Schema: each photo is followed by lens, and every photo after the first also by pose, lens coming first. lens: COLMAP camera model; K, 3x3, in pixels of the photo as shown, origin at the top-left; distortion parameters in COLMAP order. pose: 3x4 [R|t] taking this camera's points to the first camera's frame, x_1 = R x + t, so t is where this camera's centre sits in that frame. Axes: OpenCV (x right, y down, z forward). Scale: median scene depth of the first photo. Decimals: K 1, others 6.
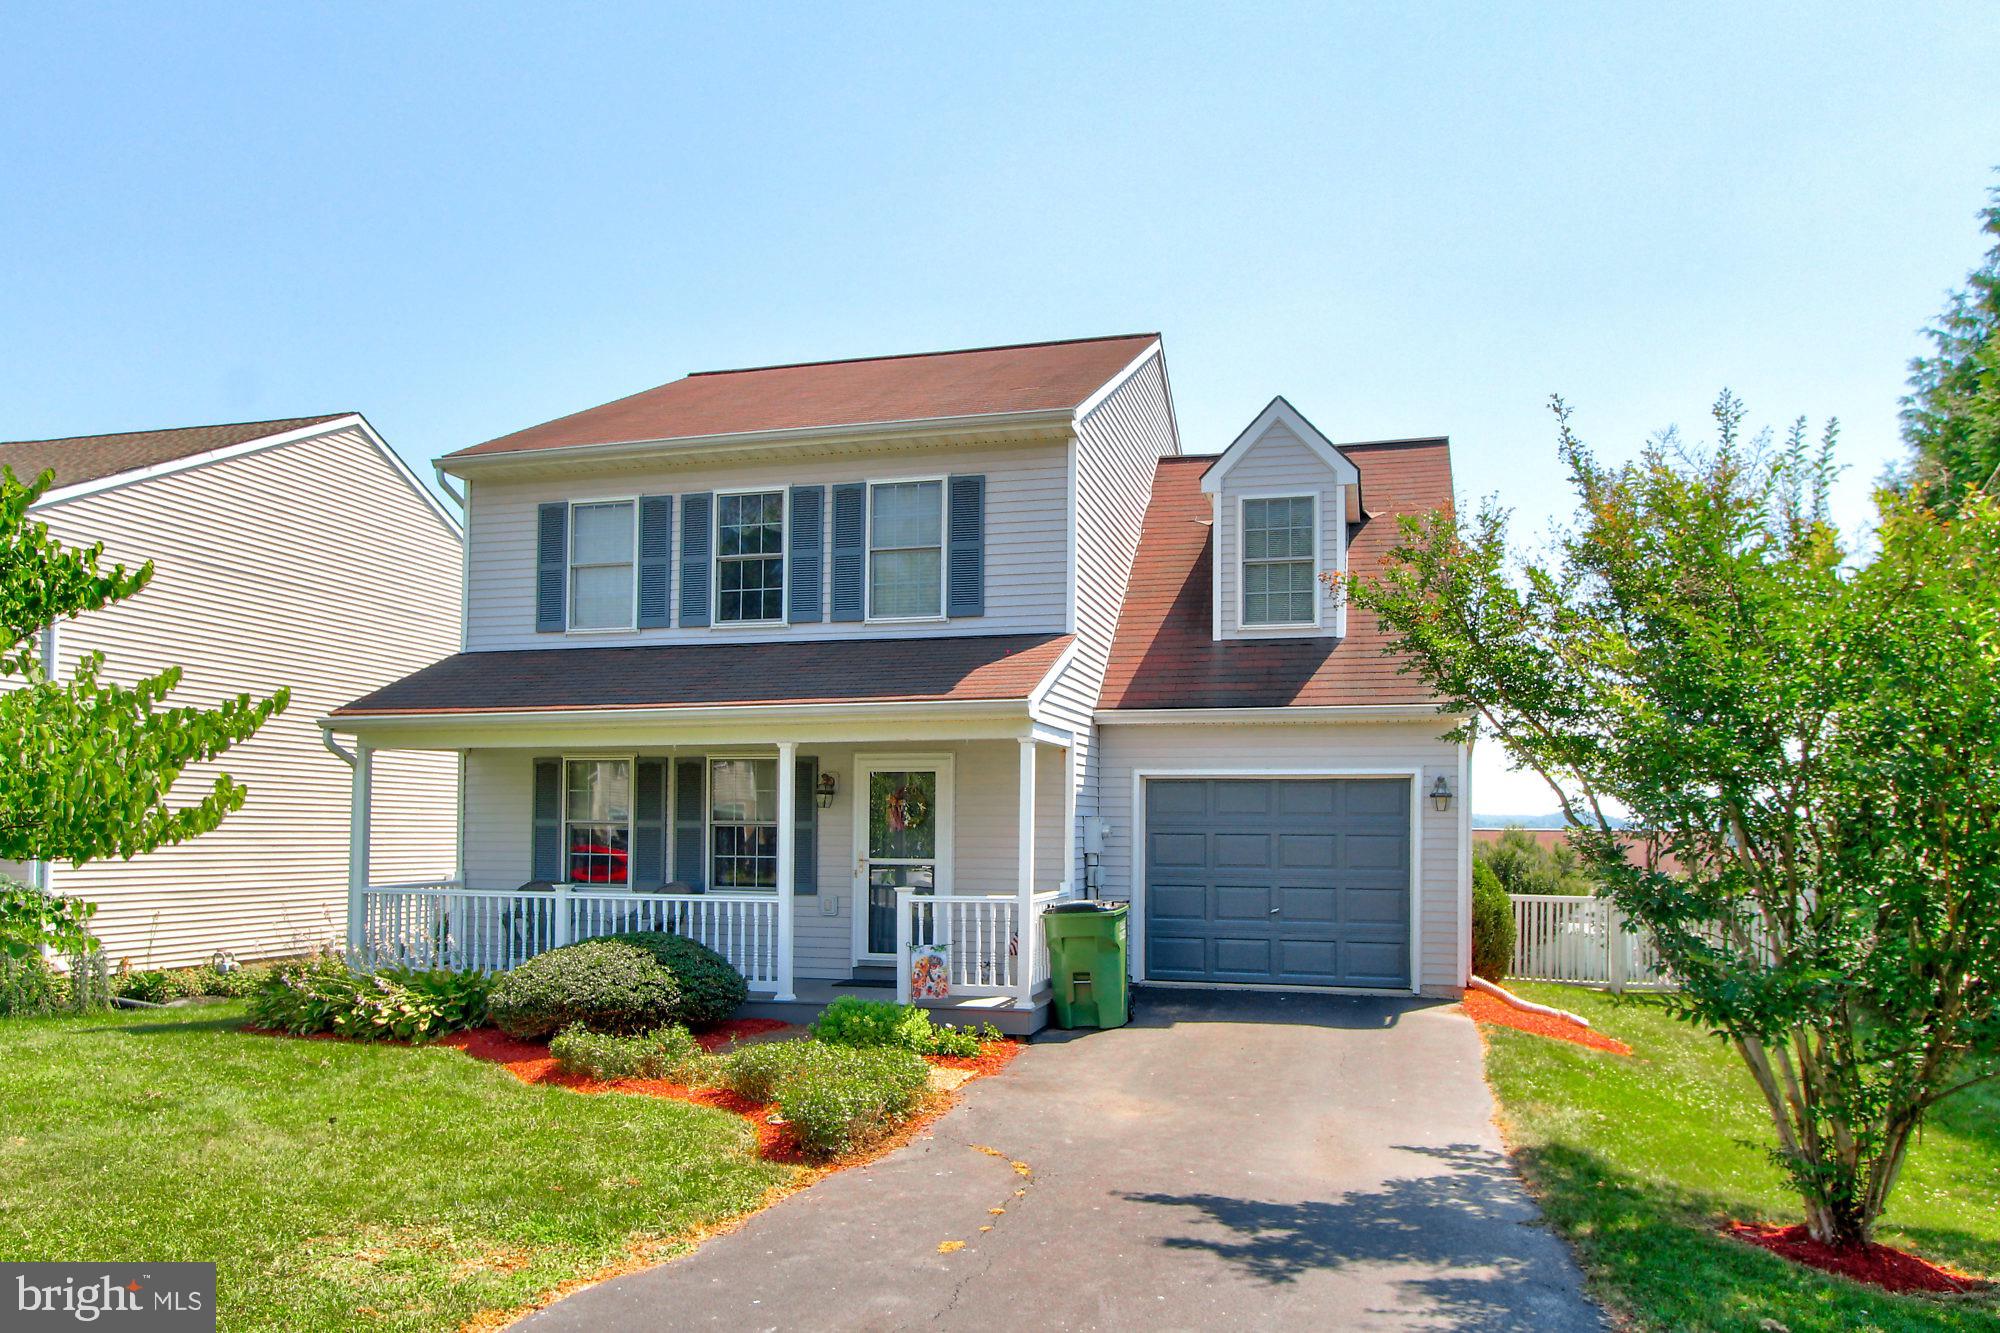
lens RADIAL K [[1377.8, 0, 1000.0], [0, 1377.8, 804.5], [0, 0, 1]] dist [0.011516, 0.000081]
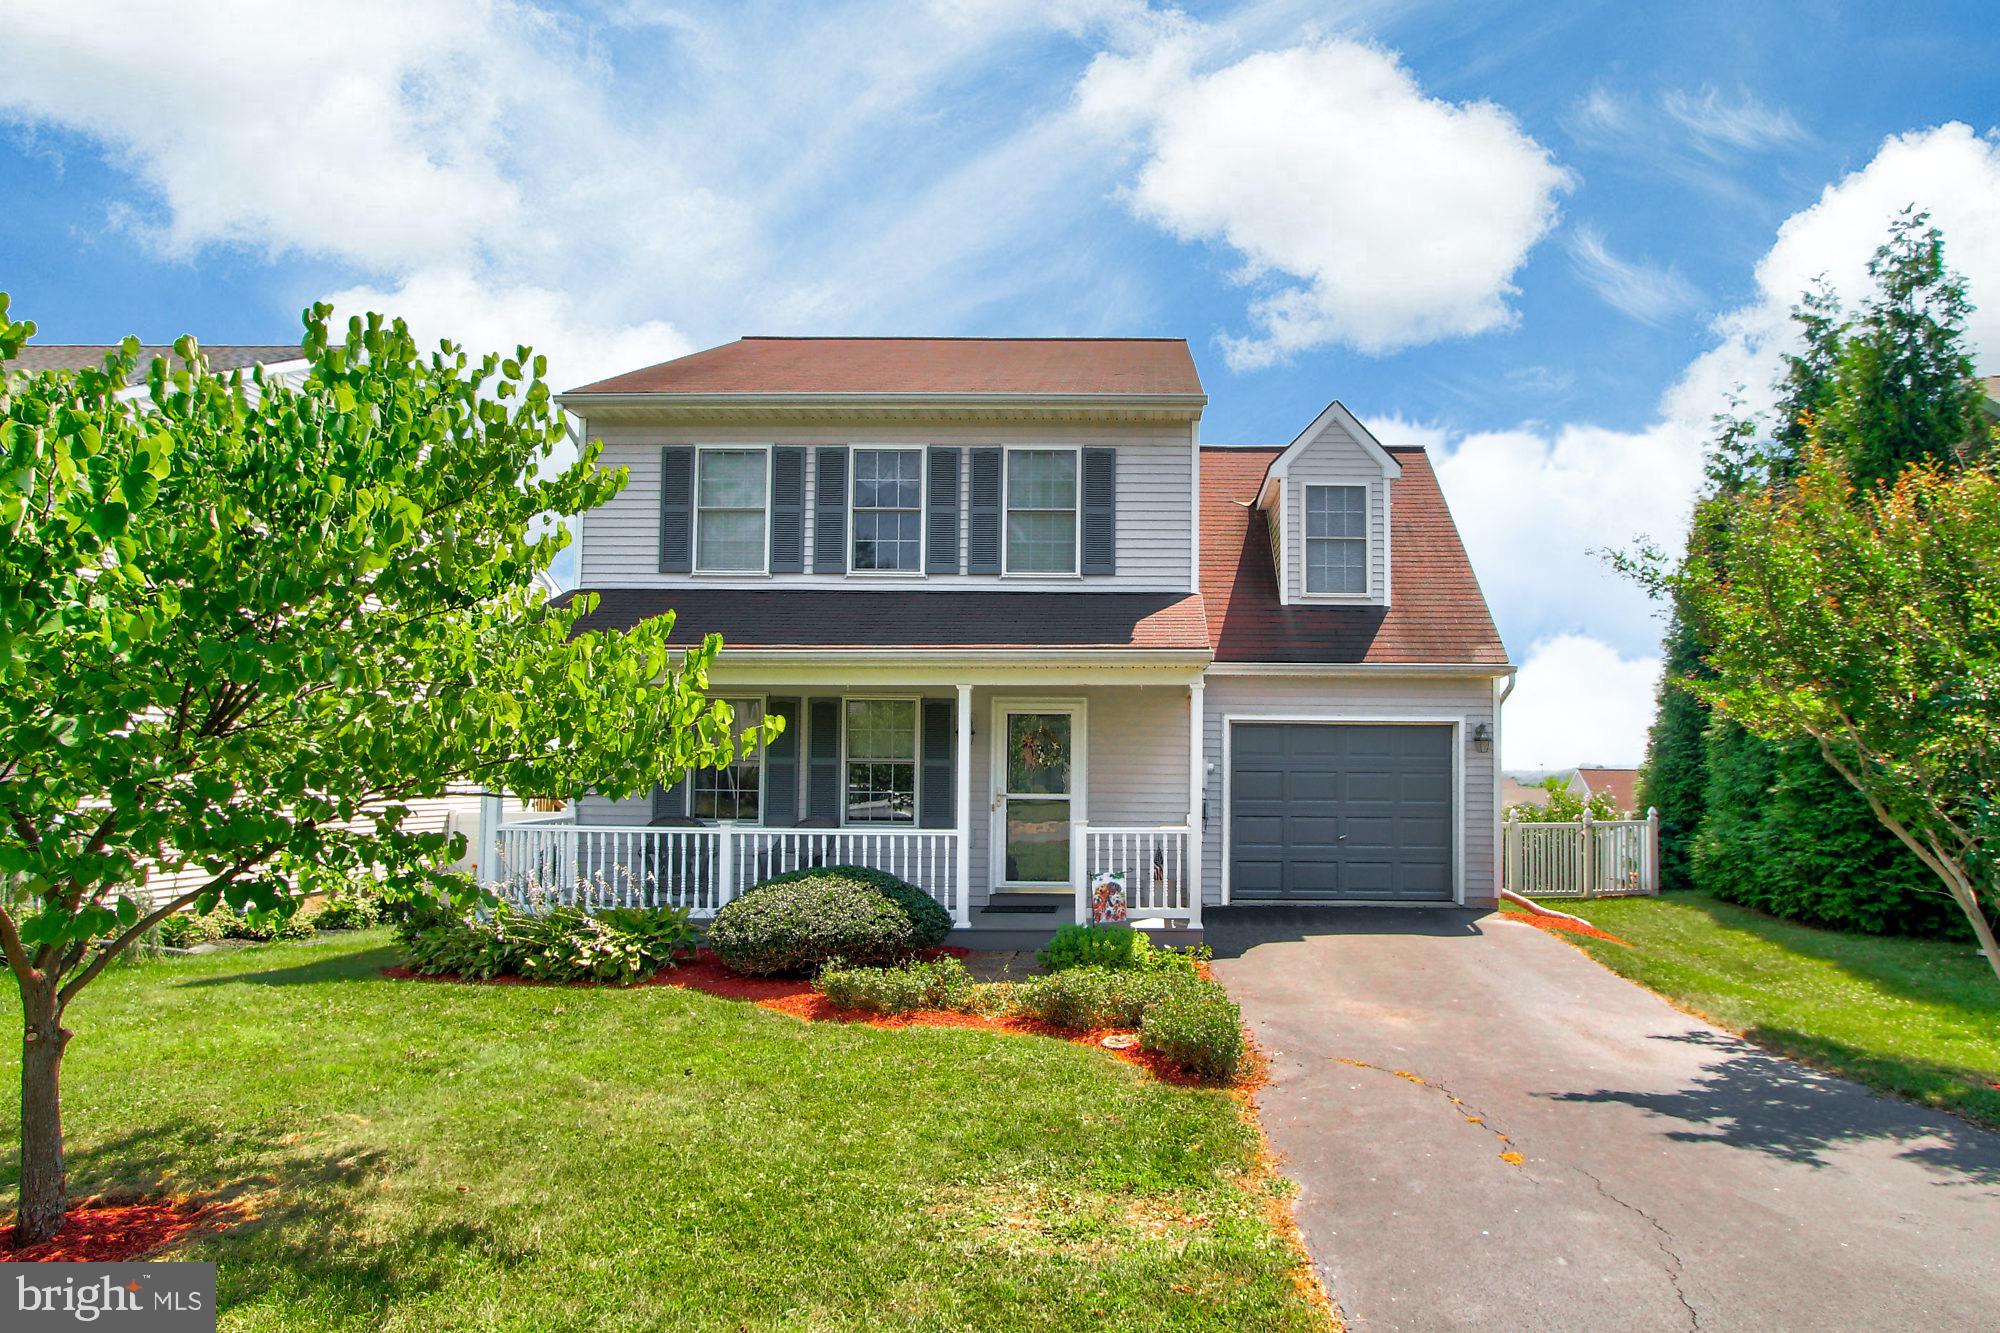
lens RADIAL K [[1176.4, 0, 1001.2], [0, 1176.4, 732.9], [0, 0, 1]] dist [-0.008424, 0.001372]
pose [[0.967200, 0.008954, 0.253858, -0.338367], [-0.007238, 0.999944, -0.007691, -0.001568], [-0.253913, 0.005601, 0.967211, 0.106421]]
